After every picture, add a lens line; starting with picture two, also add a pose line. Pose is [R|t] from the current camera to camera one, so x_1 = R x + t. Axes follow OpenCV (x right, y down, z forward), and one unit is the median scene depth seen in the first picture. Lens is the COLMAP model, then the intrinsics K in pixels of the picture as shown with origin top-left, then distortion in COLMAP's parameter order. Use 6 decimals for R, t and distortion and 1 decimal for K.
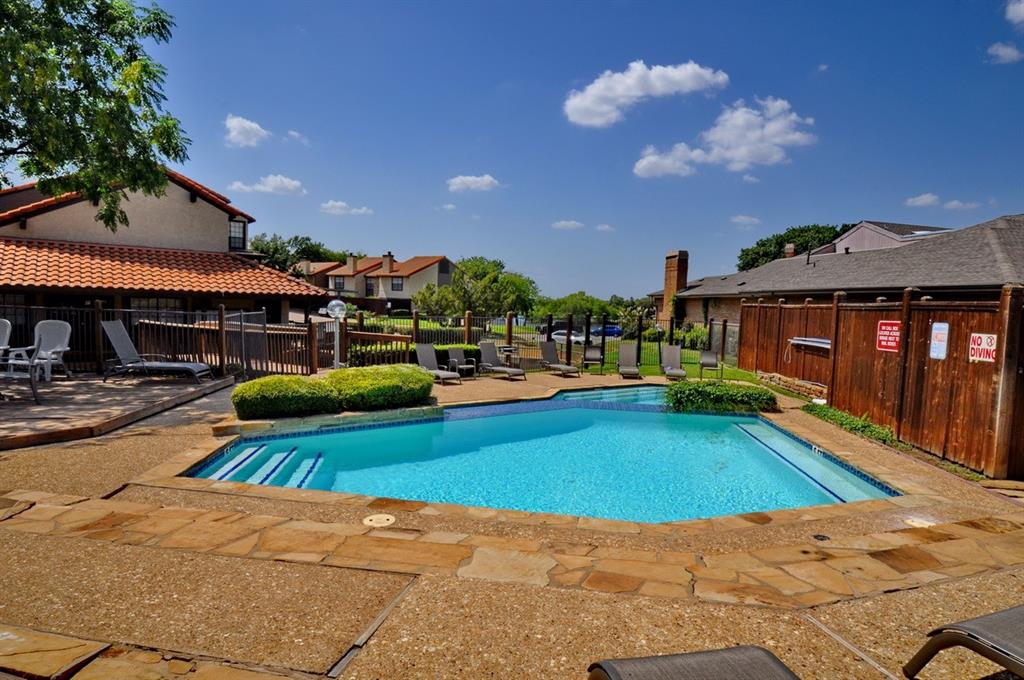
lens RADIAL K [[609.6, 0, 512.0], [0, 609.6, 340.0], [0, 0, 1]] dist [0.000241, -0.001024]
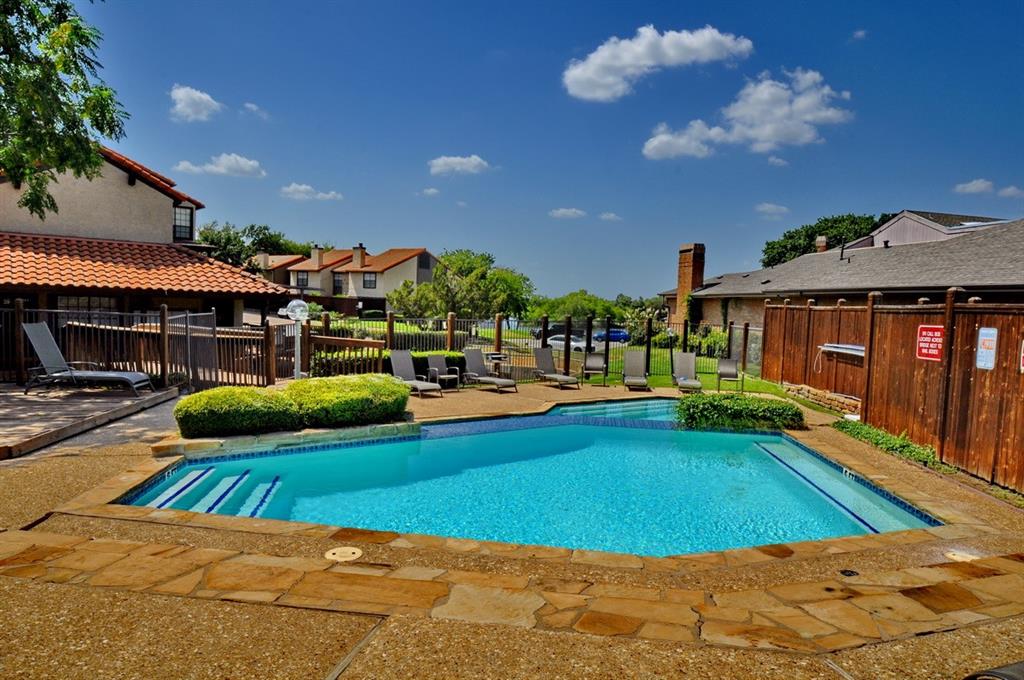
lens RADIAL K [[704.8, 0, 512.0], [0, 704.8, 340.0], [0, 0, 1]] dist [0.005448, -0.000982]
pose [[0.999914, 0.002342, 0.012883, 0.003608], [-0.002237, 0.999965, -0.008119, -0.000744], [-0.012902, 0.008089, 0.999884, -0.004943]]
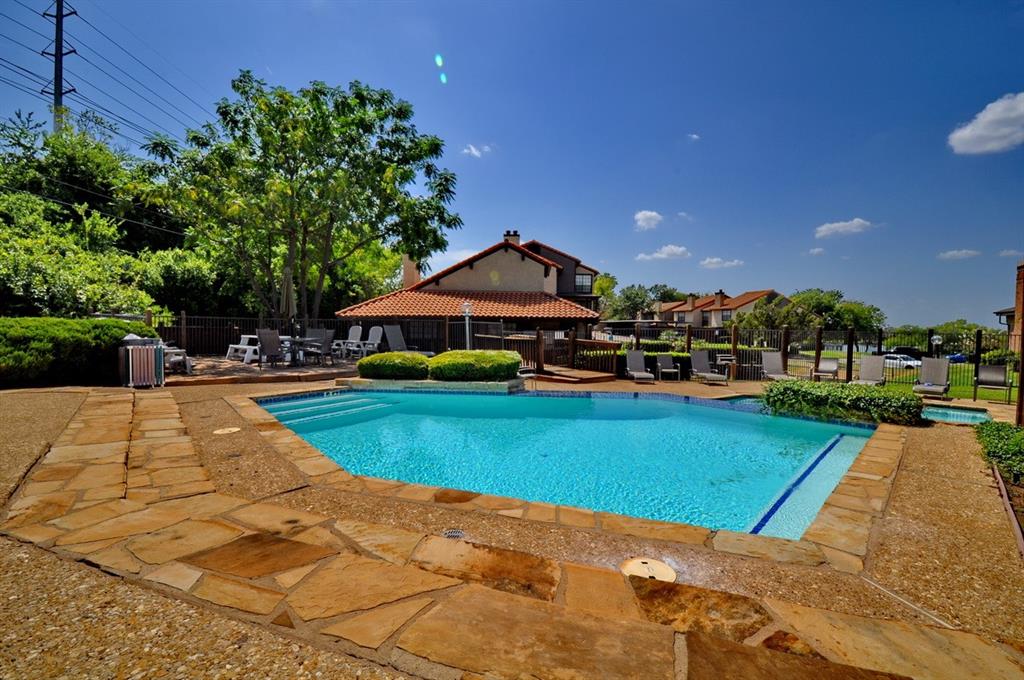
lens RADIAL K [[446.7, 0, 512.0], [0, 446.7, 340.0], [0, 0, 1]] dist [-0.001367, -0.016636]
pose [[0.756621, -0.005692, -0.653829, 0.376803], [-0.030242, 0.998587, -0.043690, 0.049279], [0.653154, 0.052830, 0.755380, 0.267637]]
